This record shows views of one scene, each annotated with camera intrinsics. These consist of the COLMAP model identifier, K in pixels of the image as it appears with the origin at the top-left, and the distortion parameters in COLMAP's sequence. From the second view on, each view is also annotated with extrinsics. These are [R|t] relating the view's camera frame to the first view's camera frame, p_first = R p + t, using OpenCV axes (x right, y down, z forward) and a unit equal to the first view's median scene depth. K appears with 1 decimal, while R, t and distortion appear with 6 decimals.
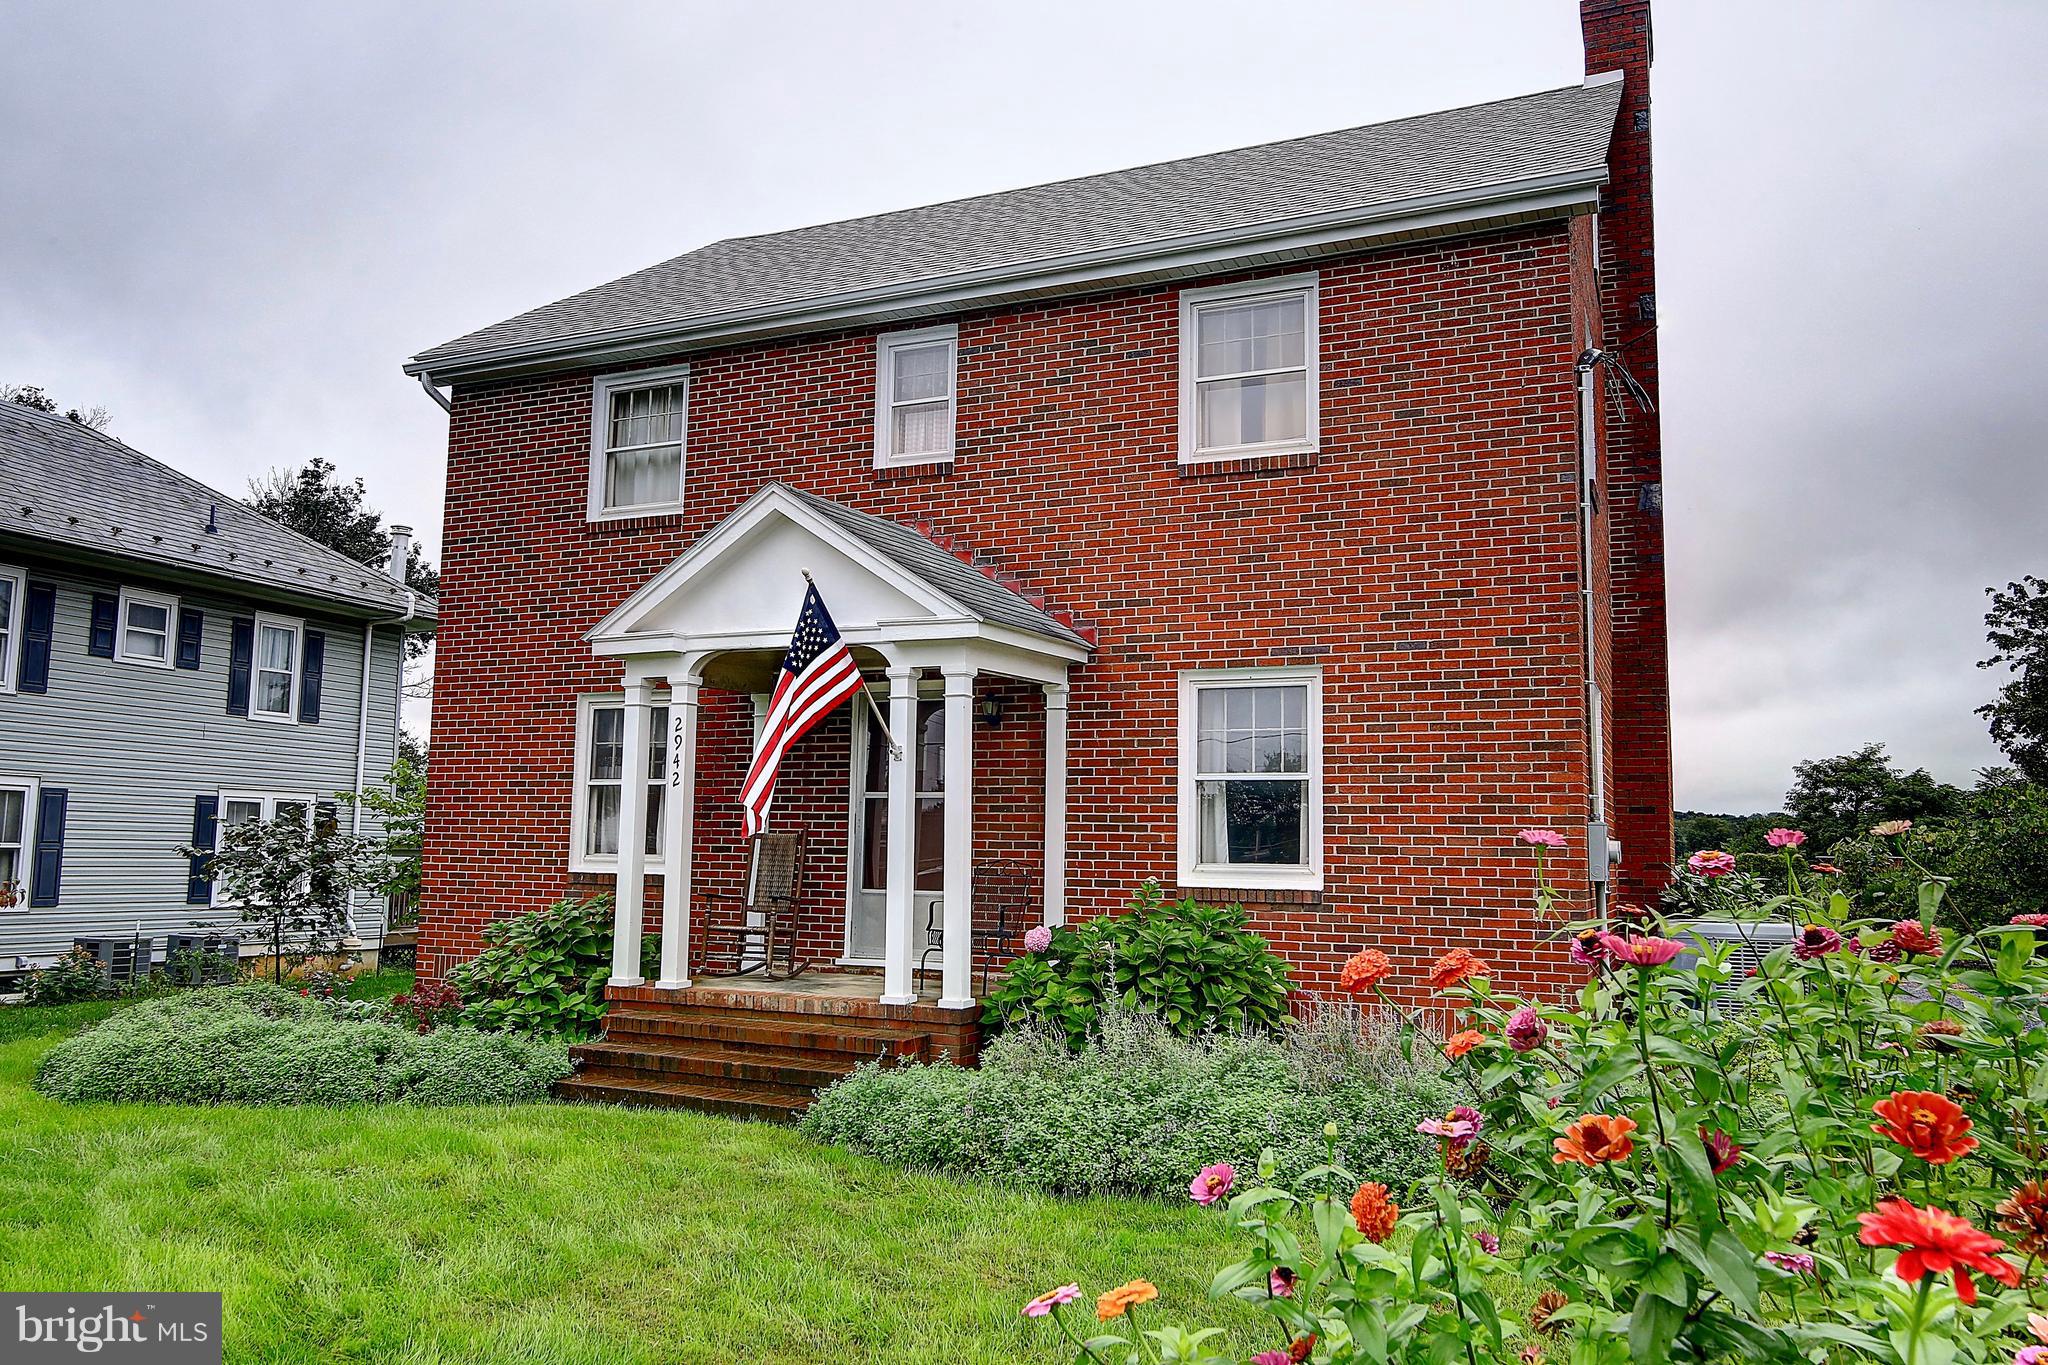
lens RADIAL K [[1504.5, 0, 1023.9], [0, 1504.5, 682.2], [0, 0, 1]] dist [0.005546, 0.000257]
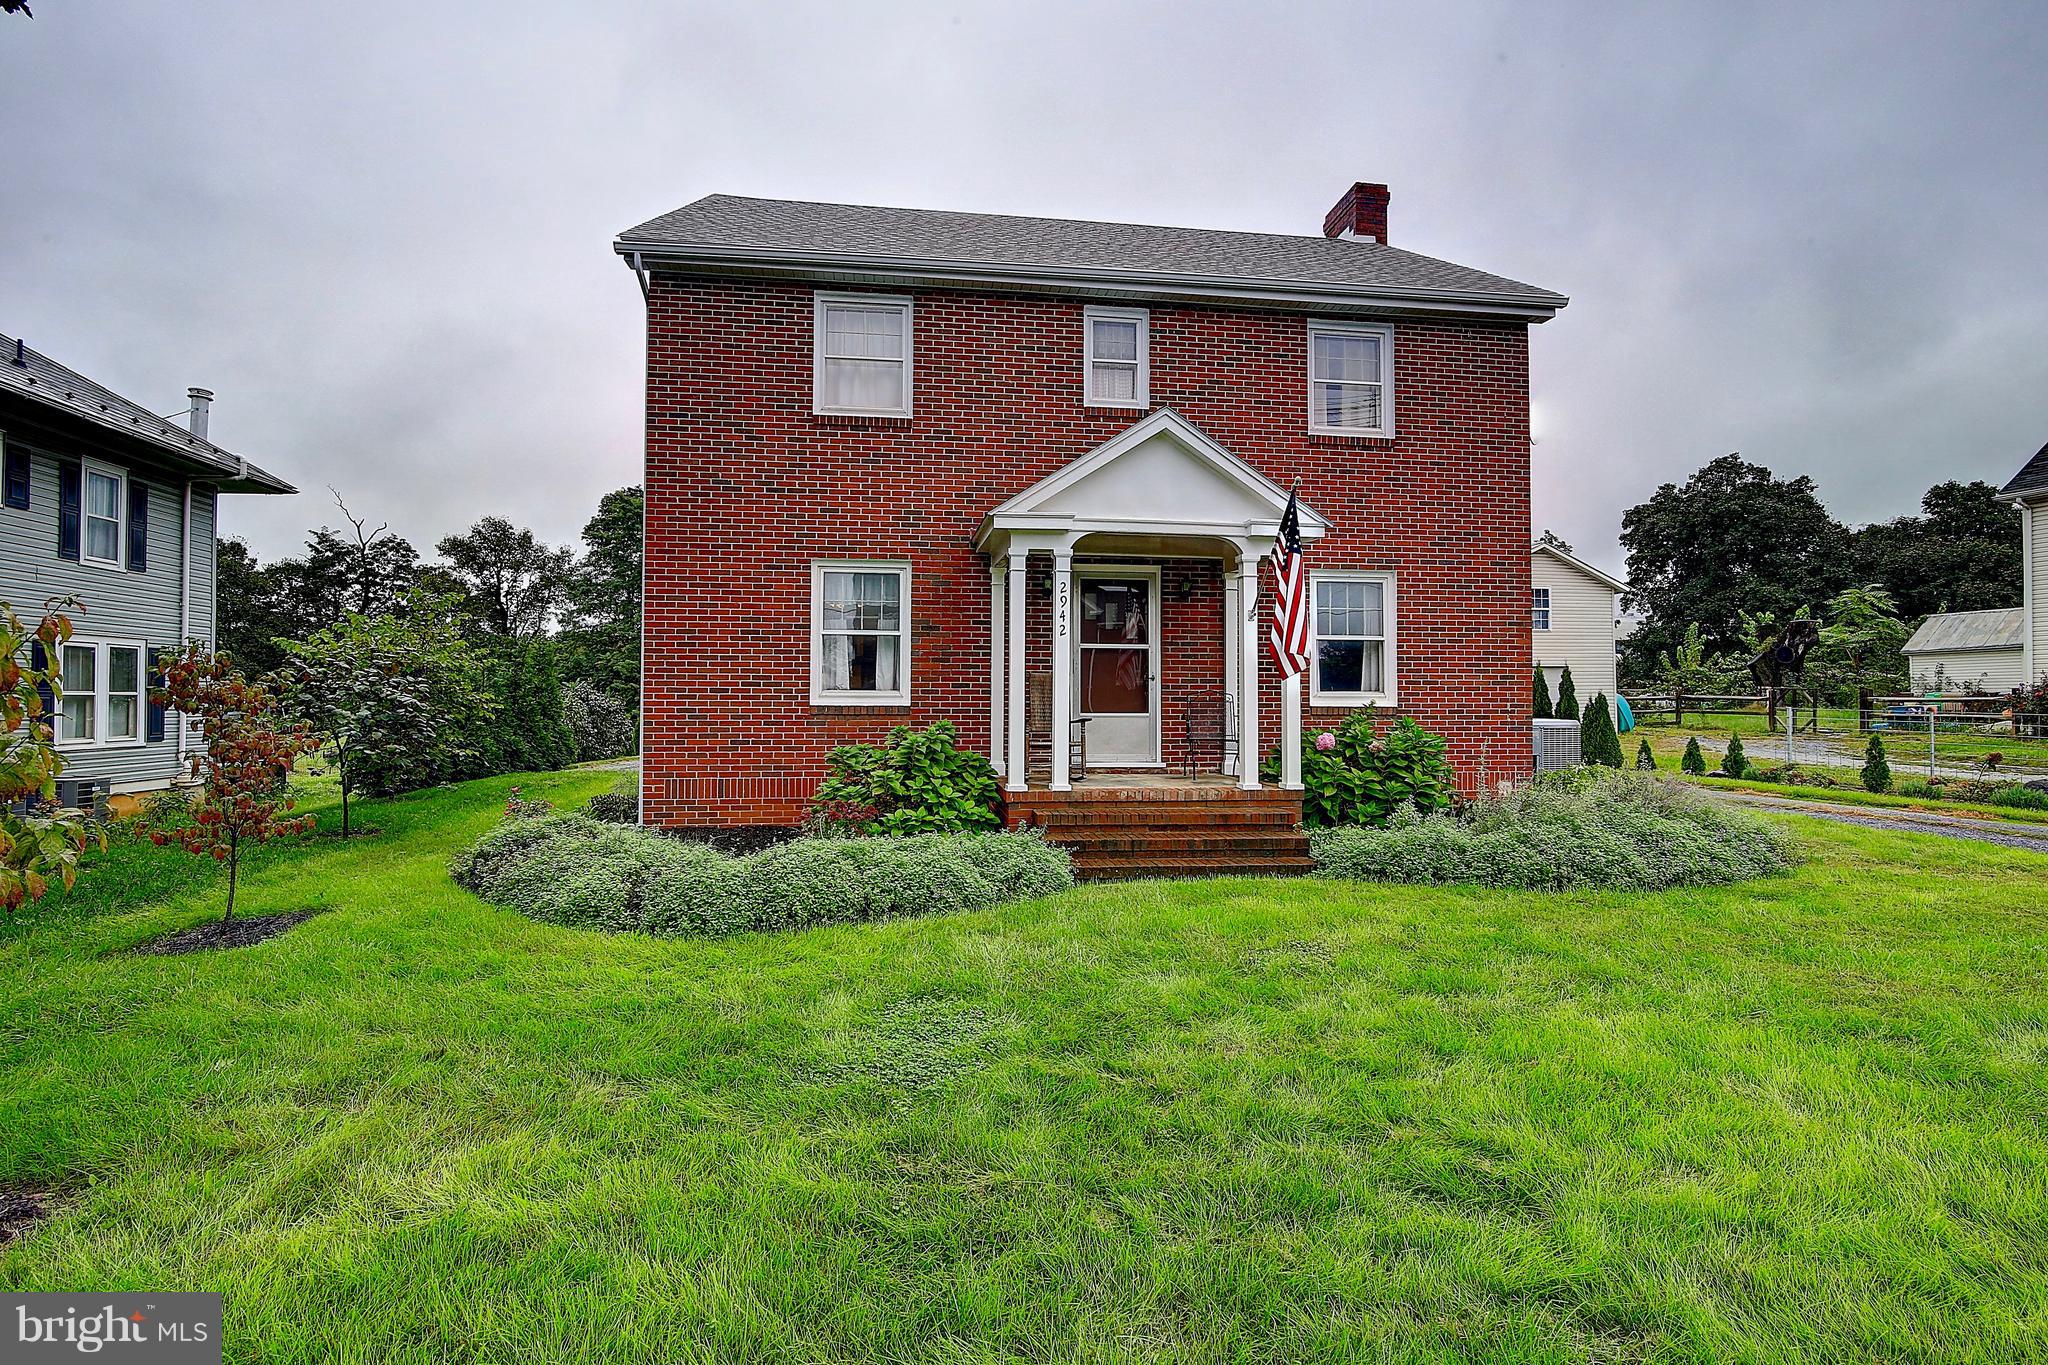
lens RADIAL K [[935.4, 0, 1024.9], [0, 935.4, 681.2], [0, 0, 1]] dist [-0.018044, 0.000521]
pose [[0.851930, -0.003259, 0.523645, -0.649886], [-0.049684, 0.994967, 0.087023, 0.038170], [-0.521293, -0.100155, 0.847480, 0.321176]]
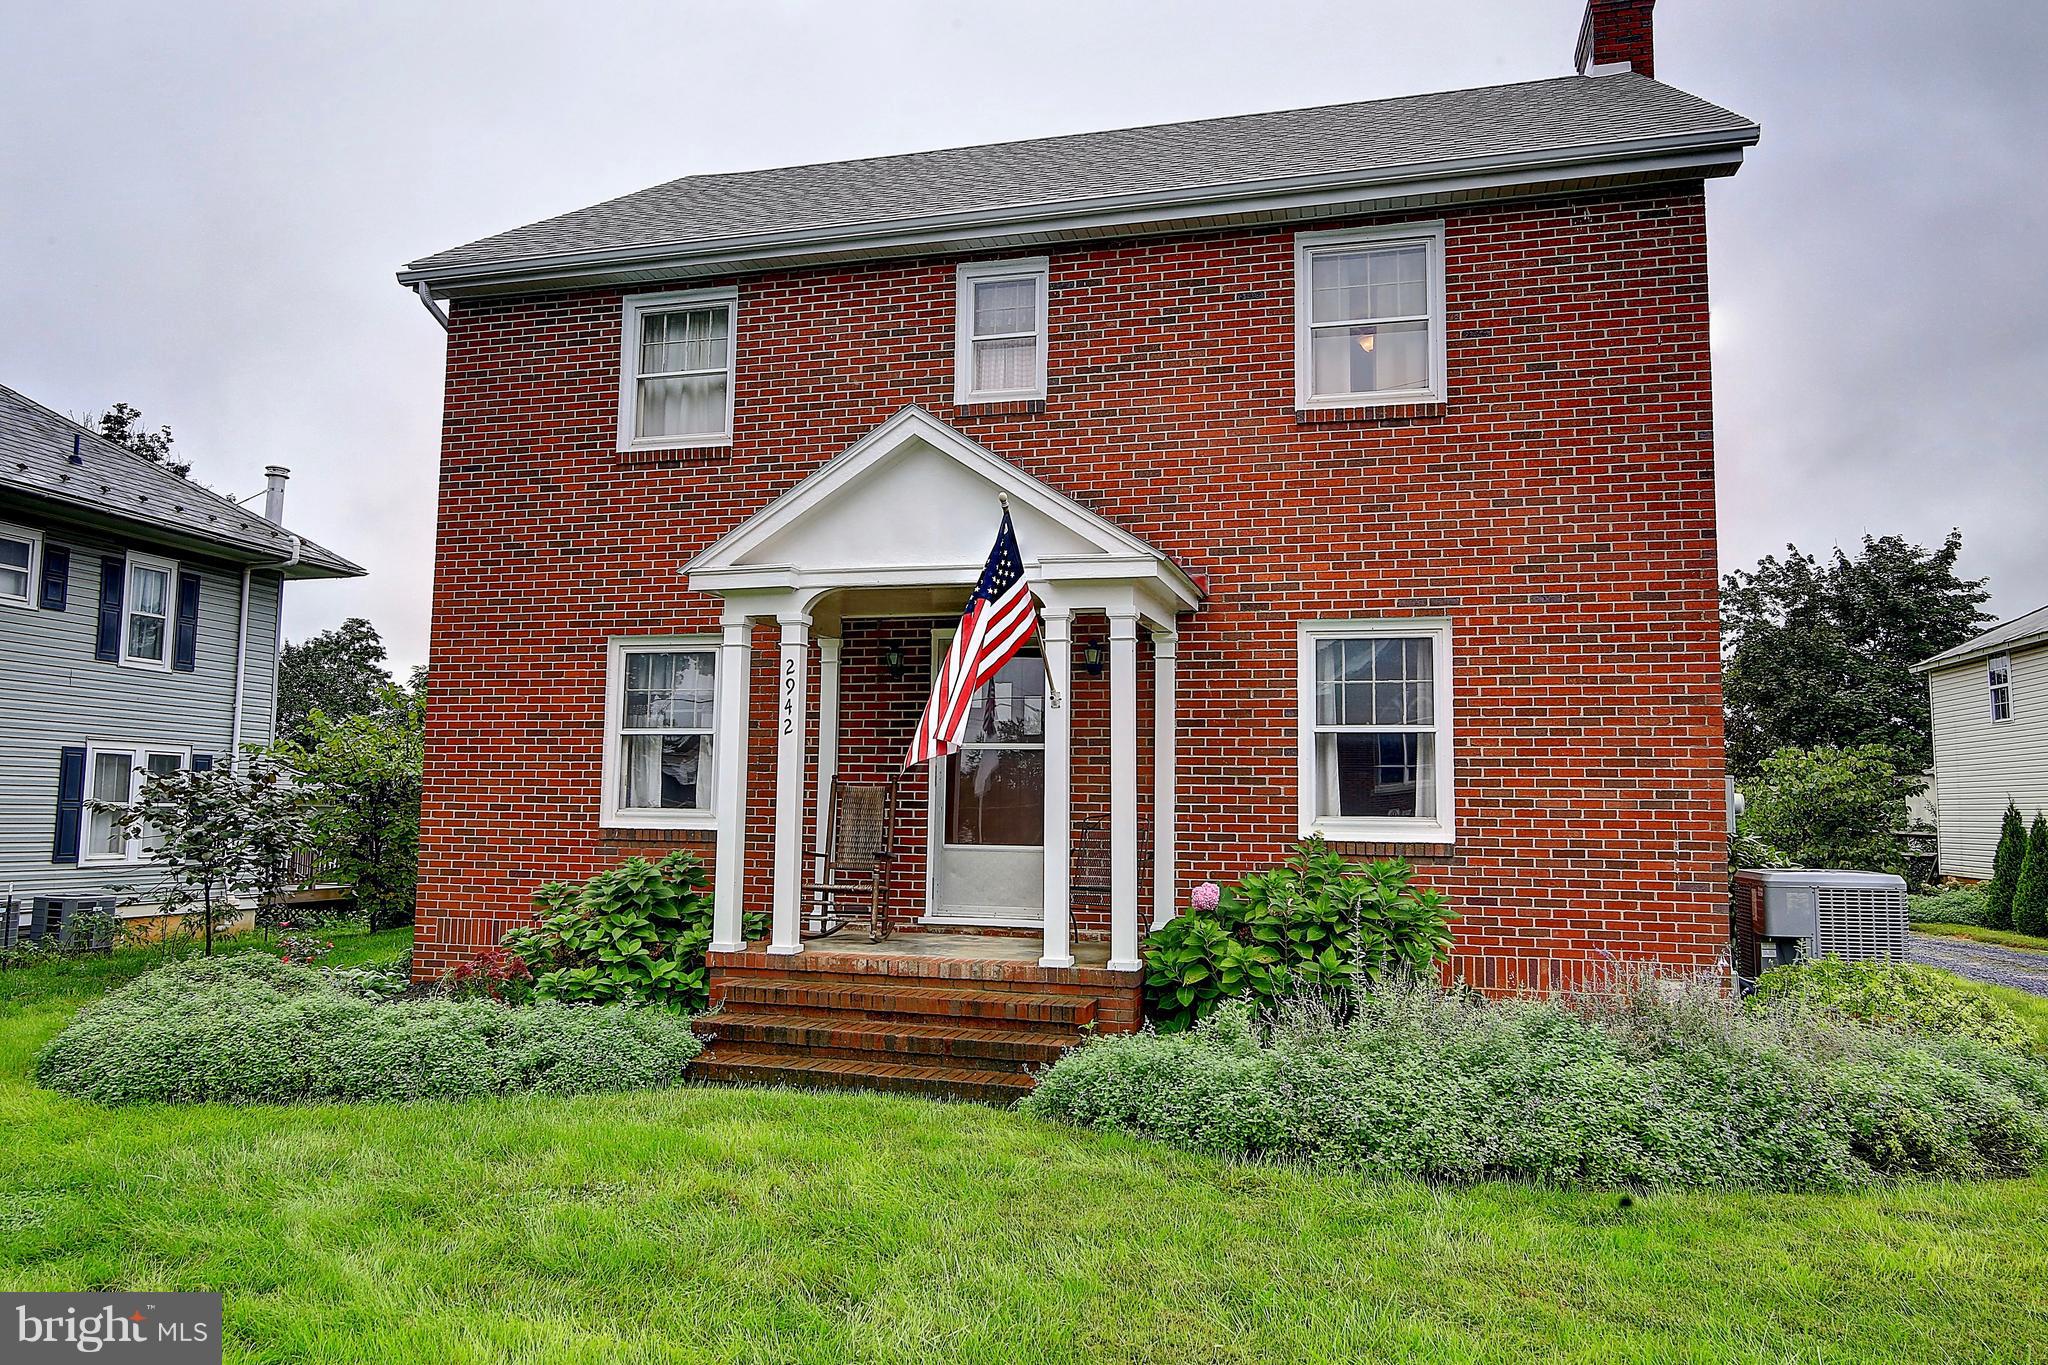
lens RADIAL K [[1378.3, 0, 1024.0], [0, 1378.3, 682.5], [0, 0, 1]] dist [0.001143, -0.000091]
pose [[0.986566, 0.013397, 0.162811, -0.217265], [-0.016974, 0.999644, 0.020596, 0.017054], [-0.162477, -0.023083, 0.986442, 0.141079]]
